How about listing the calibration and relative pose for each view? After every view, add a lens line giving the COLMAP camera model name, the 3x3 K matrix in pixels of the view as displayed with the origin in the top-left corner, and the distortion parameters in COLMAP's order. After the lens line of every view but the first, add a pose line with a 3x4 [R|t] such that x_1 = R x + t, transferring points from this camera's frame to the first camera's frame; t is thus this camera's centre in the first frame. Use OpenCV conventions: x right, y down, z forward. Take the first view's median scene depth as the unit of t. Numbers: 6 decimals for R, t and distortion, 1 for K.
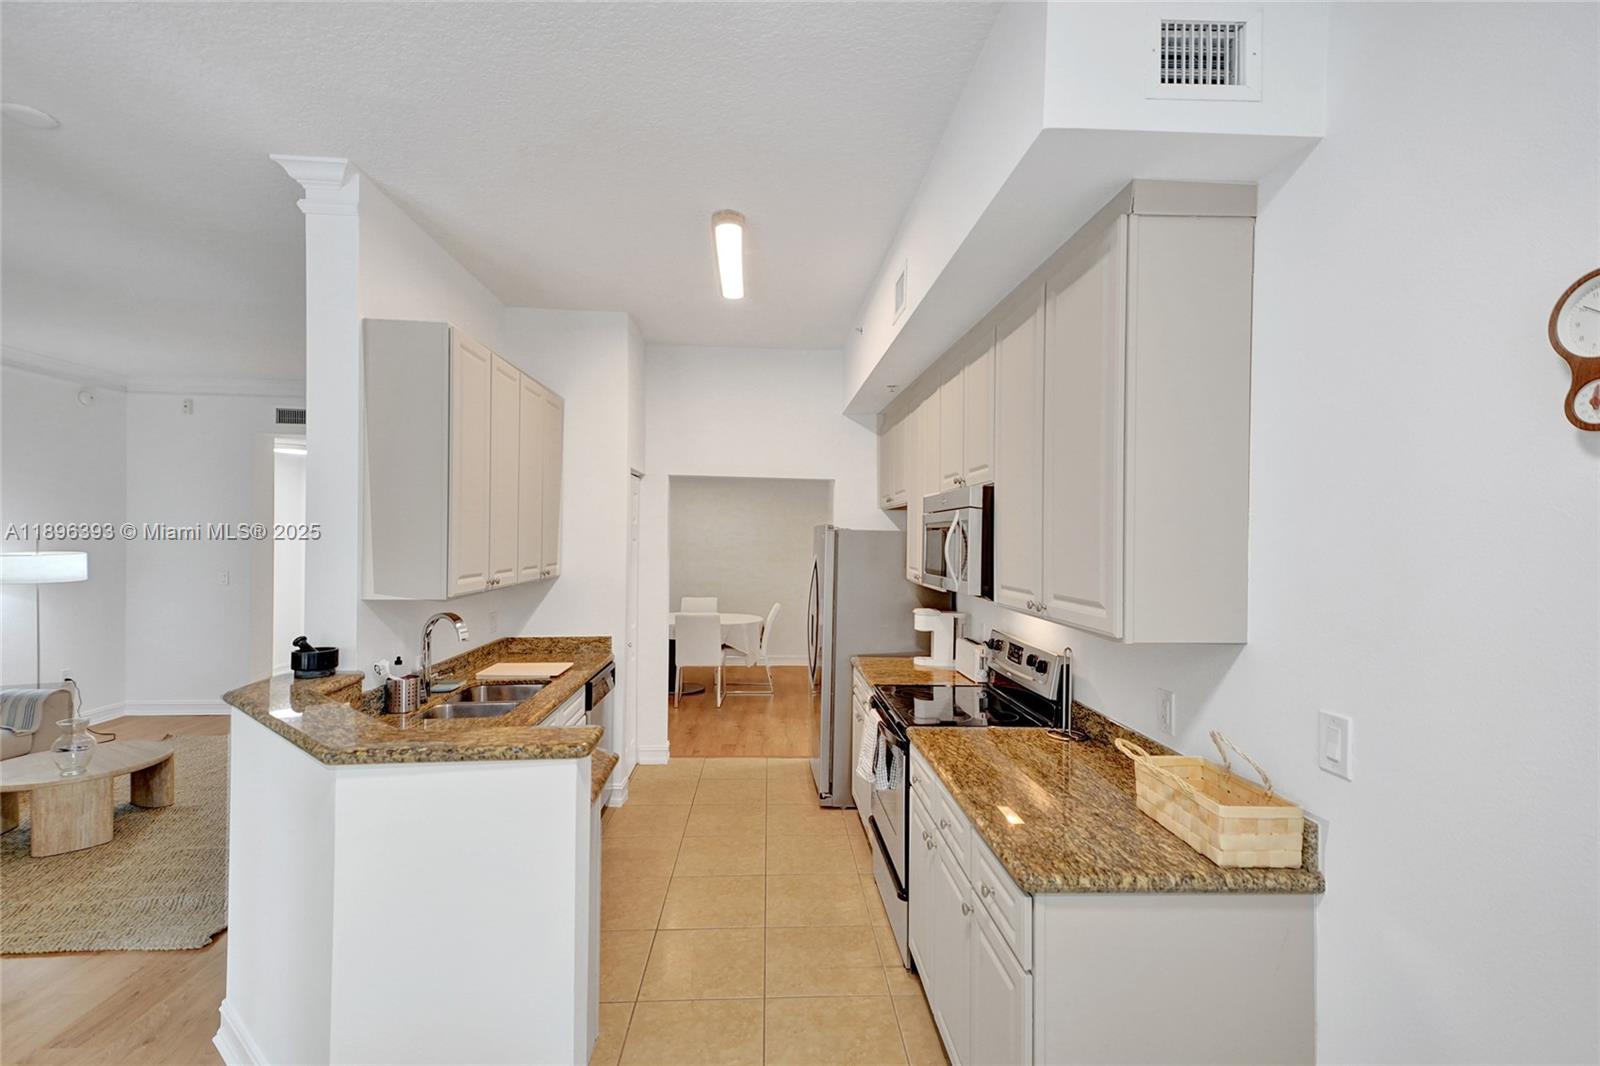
lens RADIAL K [[706.3, 0, 795.3], [0, 706.3, 539.6], [0, 0, 1]] dist [0.052092, -0.018396]
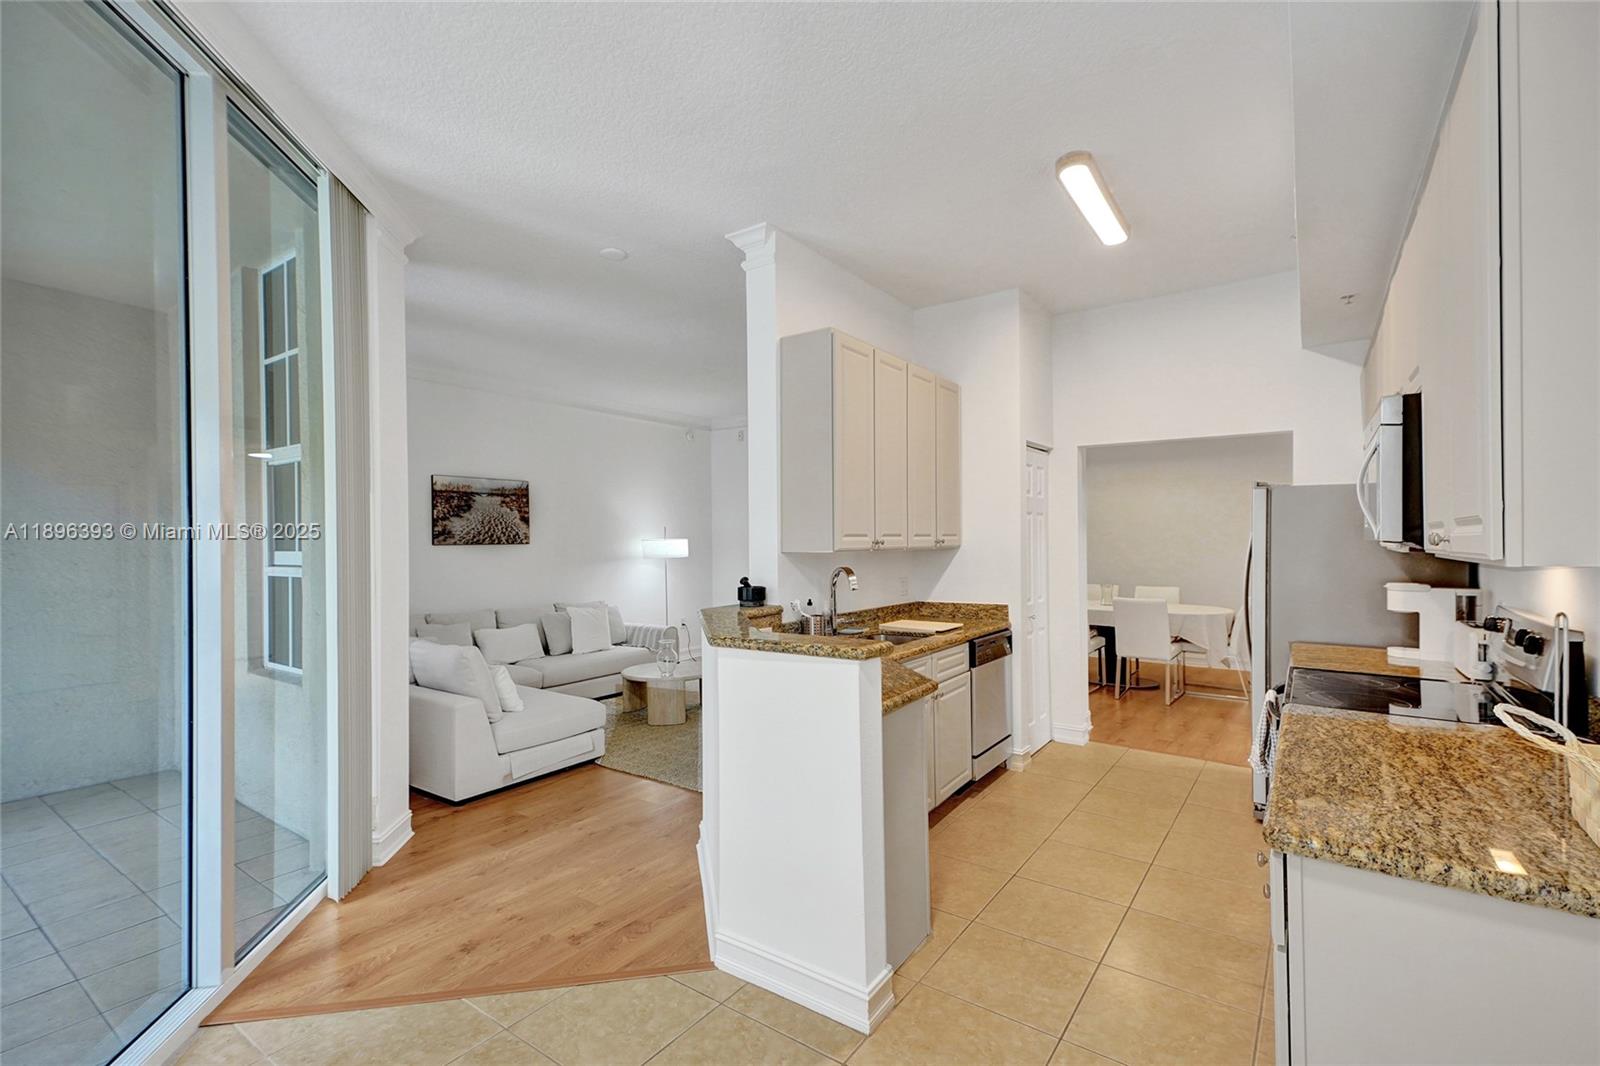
lens RADIAL K [[708.9, 0, 799.3], [0, 708.9, 537.3], [0, 0, 1]] dist [0.041438, -0.013383]
pose [[0.782694, -0.018748, -0.622124, 0.232106], [0.013912, 0.999823, -0.012628, 0.073155], [0.622251, 0.001229, 0.782817, 0.002189]]
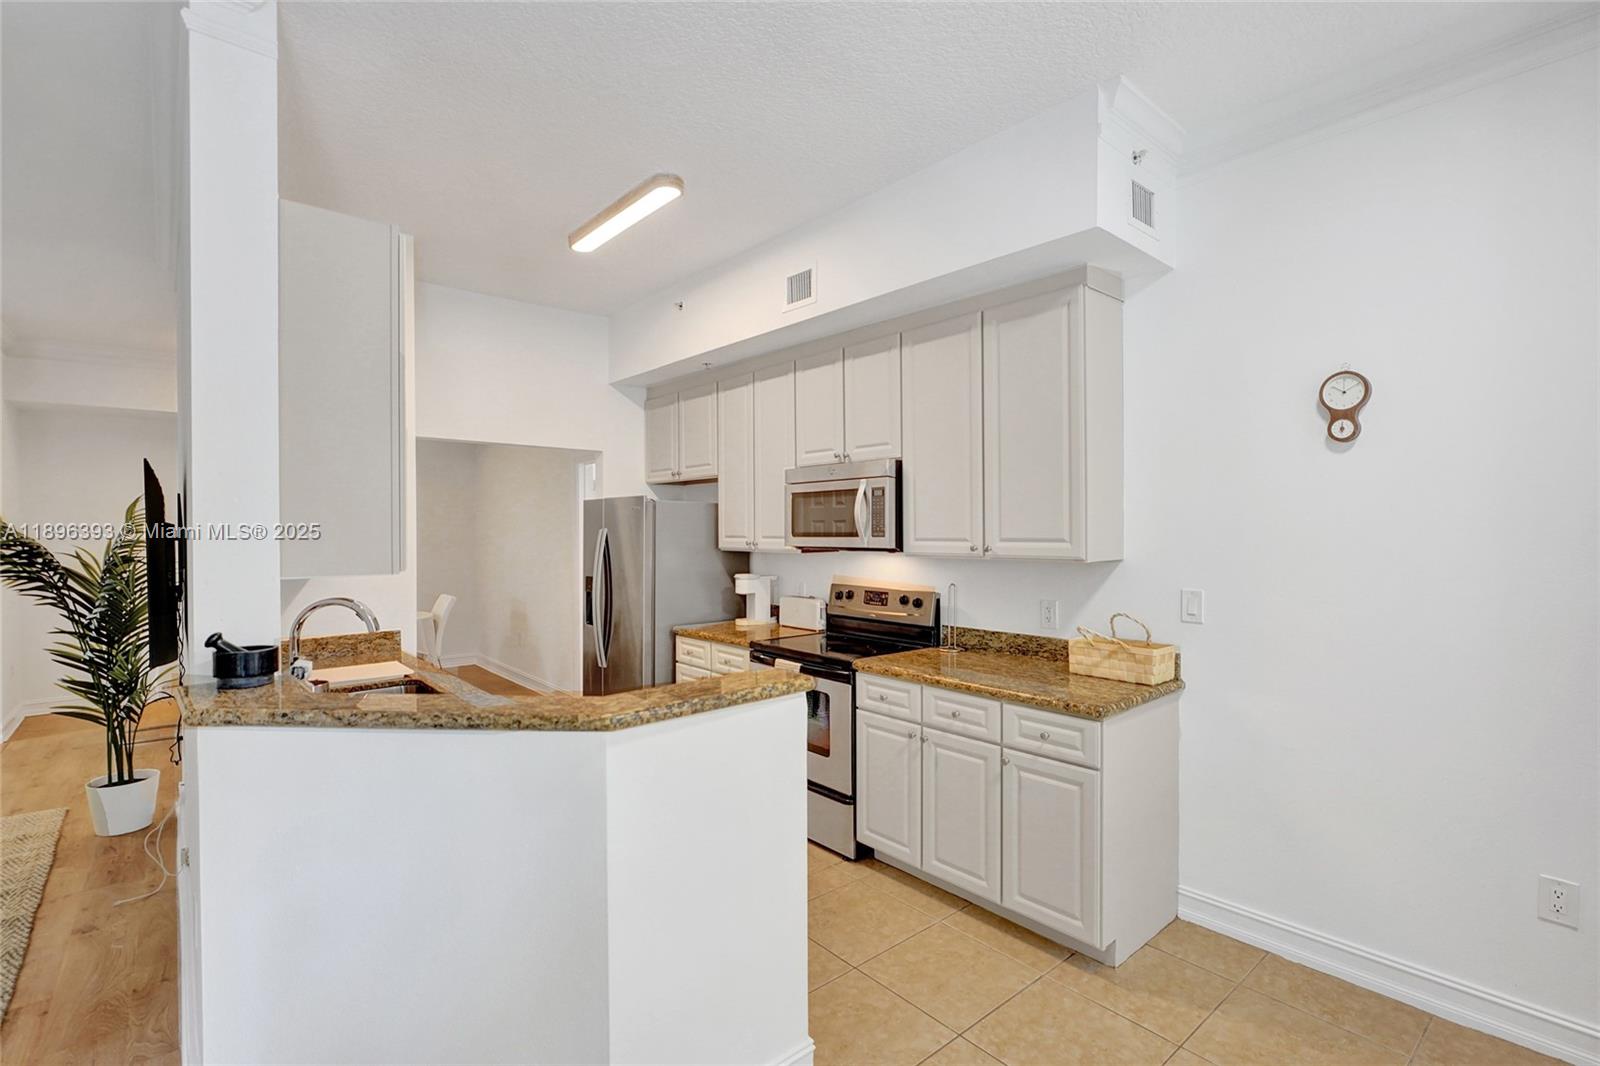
lens RADIAL K [[740.4, 0, 797.7], [0, 740.4, 535.9], [0, 0, 1]] dist [-0.013403, 0.005560]
pose [[0.791773, -0.020603, 0.610468, -0.641868], [0.014838, 0.999785, 0.014497, 0.035246], [-0.610635, -0.002420, 0.791908, 0.075397]]
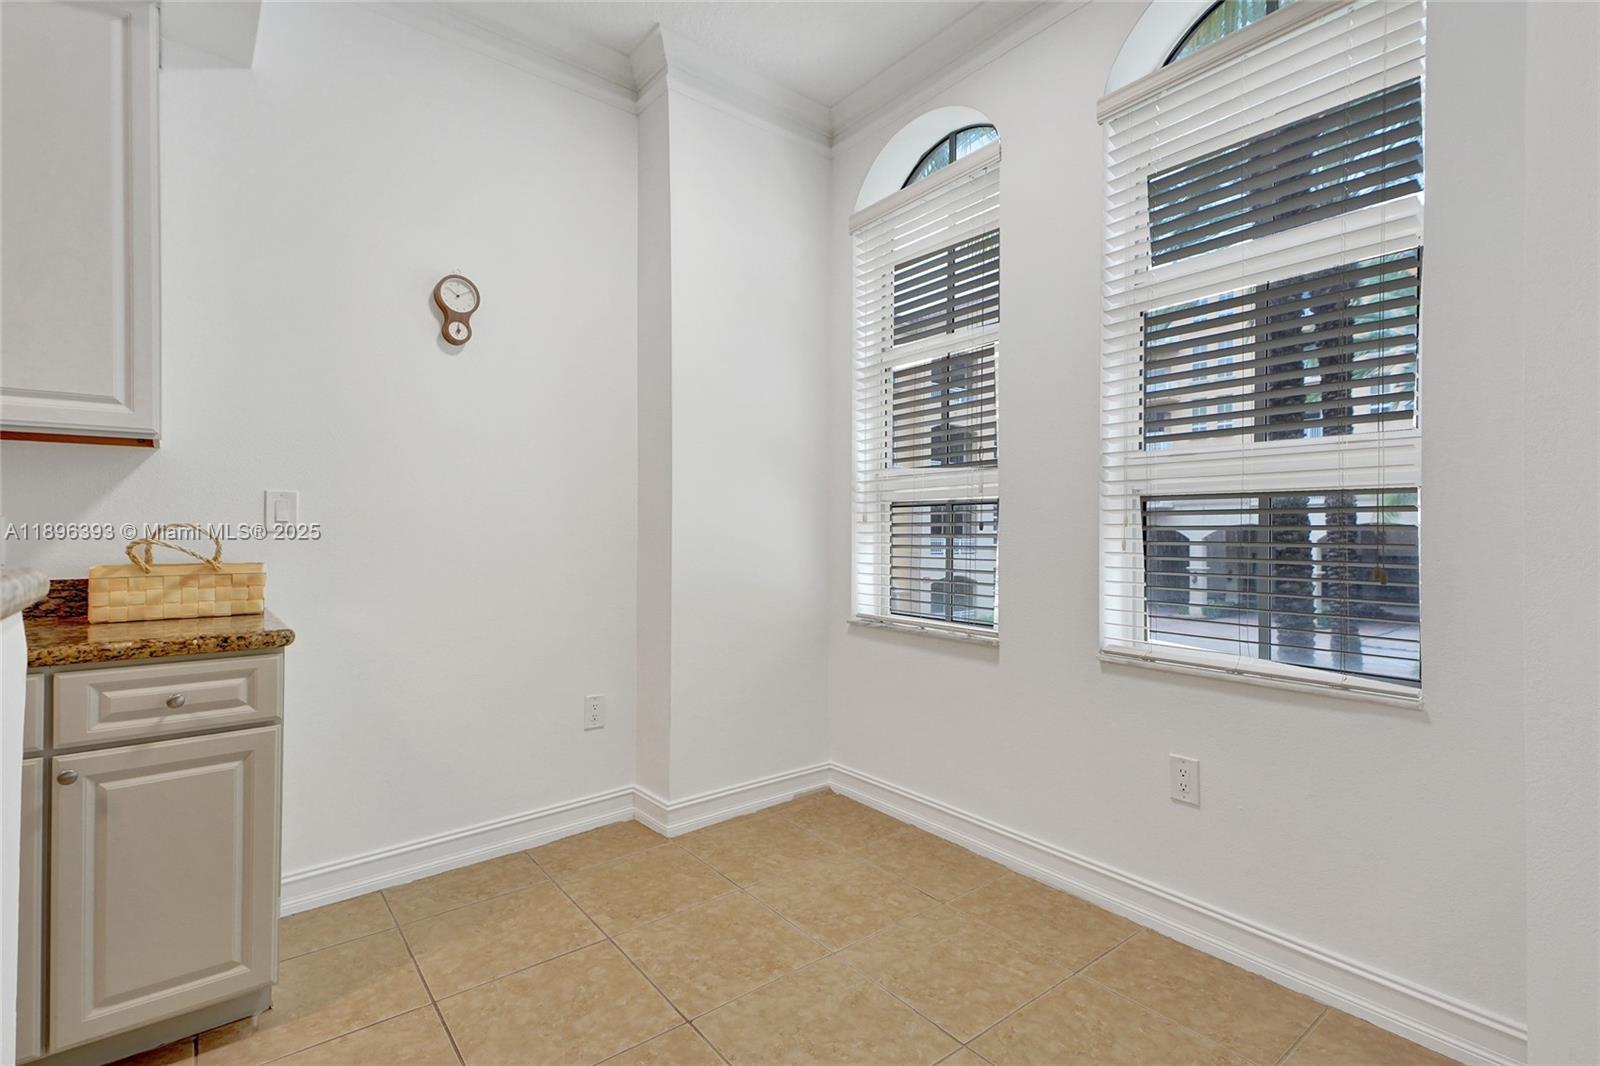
lens RADIAL K [[710.5, 0, 800.0], [0, 710.5, 533.0], [0, 0, 1]] dist [-0.012944, 0.005246]
pose [[-0.573329, -0.013817, 0.819209, -0.548258], [-0.004011, 0.999893, 0.014057, 0.164940], [-0.819316, 0.004774, -0.573323, 0.530249]]
